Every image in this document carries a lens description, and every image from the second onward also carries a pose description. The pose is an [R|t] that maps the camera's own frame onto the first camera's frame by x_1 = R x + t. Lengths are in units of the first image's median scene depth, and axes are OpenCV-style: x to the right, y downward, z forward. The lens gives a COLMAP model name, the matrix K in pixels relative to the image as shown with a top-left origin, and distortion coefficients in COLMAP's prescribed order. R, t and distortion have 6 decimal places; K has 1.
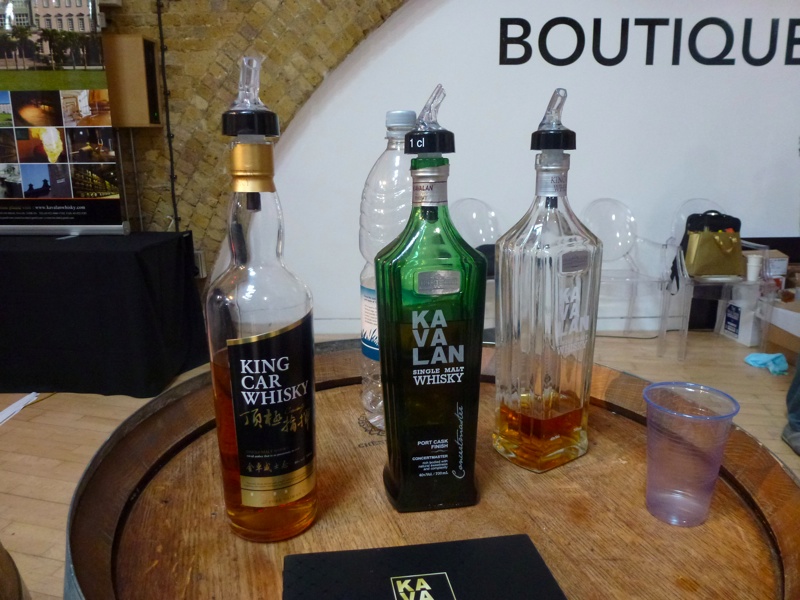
lens RADIAL K [[567.4, 0, 399.8], [0, 567.4, 299.8], [0, 0, 1]] dist [-0.045615, 0.018825]
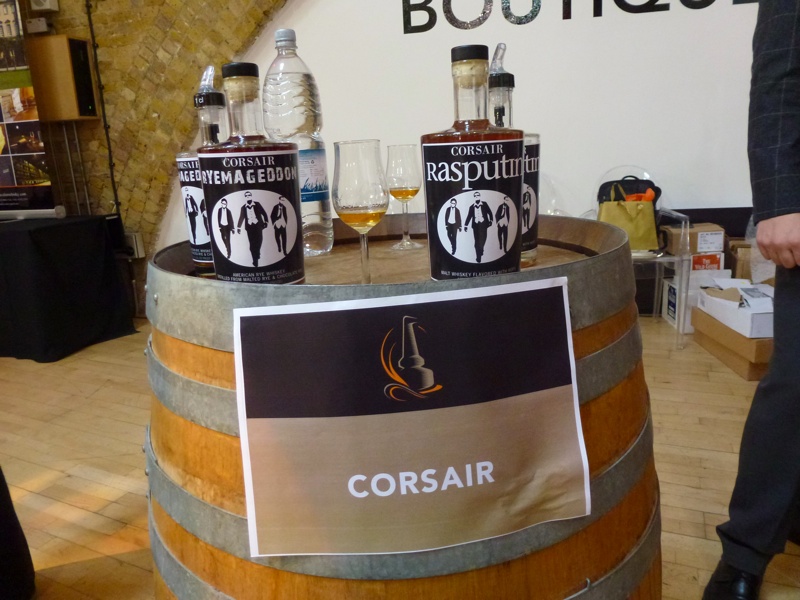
lens RADIAL K [[567.4, 0, 401.3], [0, 567.4, 301.7], [0, 0, 1]] dist [-0.045615, 0.018825]
pose [[0.978286, 0.012484, -0.206883, 0.391687], [-0.009458, 0.999833, 0.015609, 0.025729], [0.207044, -0.013314, 0.978241, 0.055419]]
